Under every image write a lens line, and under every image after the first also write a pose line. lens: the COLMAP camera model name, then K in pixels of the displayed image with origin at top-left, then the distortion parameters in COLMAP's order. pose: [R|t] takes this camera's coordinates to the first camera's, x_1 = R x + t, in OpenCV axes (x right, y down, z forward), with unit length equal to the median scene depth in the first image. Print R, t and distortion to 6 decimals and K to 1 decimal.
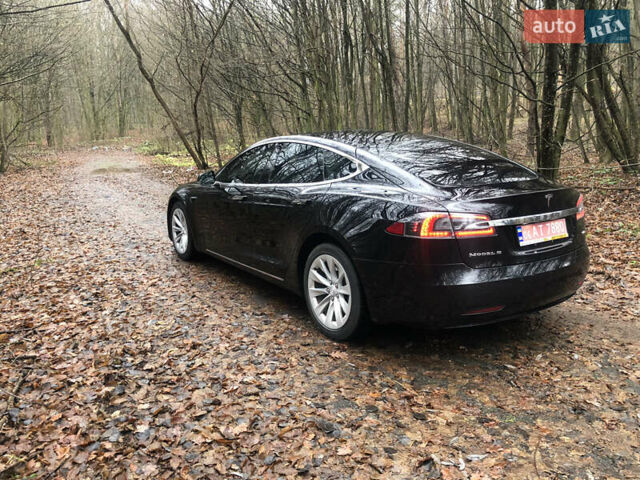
lens RADIAL K [[513.6, 0, 313.7], [0, 513.6, 237.6], [0, 0, 1]] dist [0.022823, -0.008939]
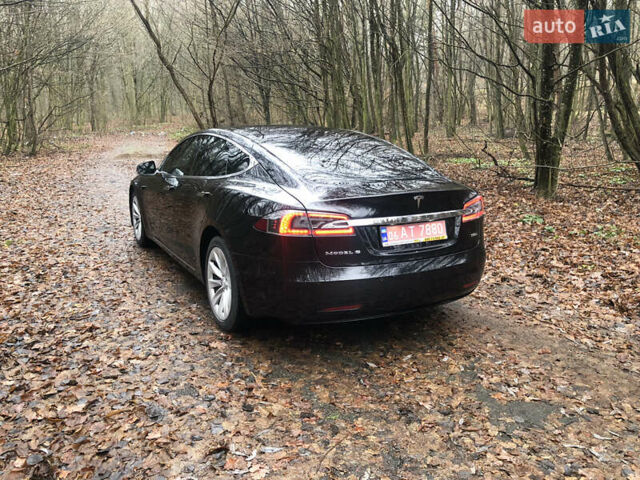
lens RADIAL K [[513.6, 0, 315.8], [0, 513.6, 237.2], [0, 0, 1]] dist [0.022823, -0.008939]
pose [[0.995959, 0.037617, -0.081556, 0.320908], [-0.035945, 0.999114, 0.021868, -0.017470], [0.082306, -0.018848, 0.996429, -0.009502]]
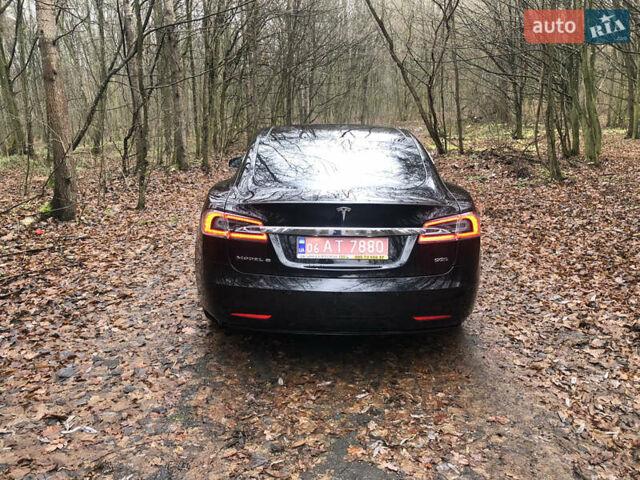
lens RADIAL K [[513.6, 0, 320.8], [0, 513.6, 240.9], [0, 0, 1]] dist [0.022823, -0.008939]
pose [[0.846999, 0.149512, -0.510136, 0.830043], [-0.130367, 0.988750, 0.073332, -0.080747], [0.515361, 0.004393, 0.856962, 0.203723]]
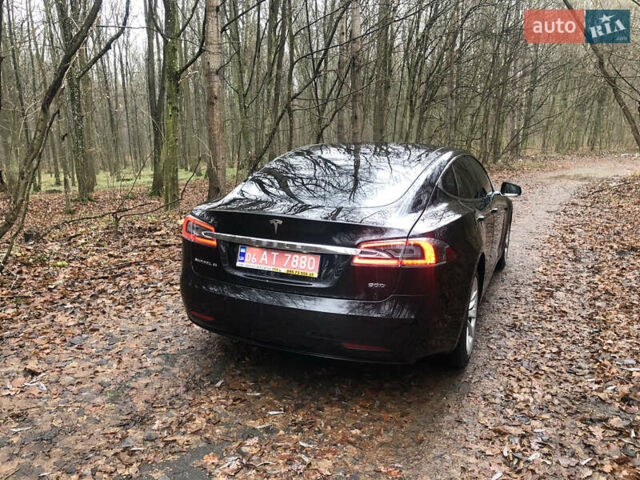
lens RADIAL K [[513.6, 0, 321.7], [0, 513.6, 242.1], [0, 0, 1]] dist [0.022823, -0.008939]
pose [[0.557554, 0.196999, -0.806427, 1.149734], [-0.197938, 0.974964, 0.101318, -0.142478], [0.806197, 0.103132, 0.582589, 0.515146]]
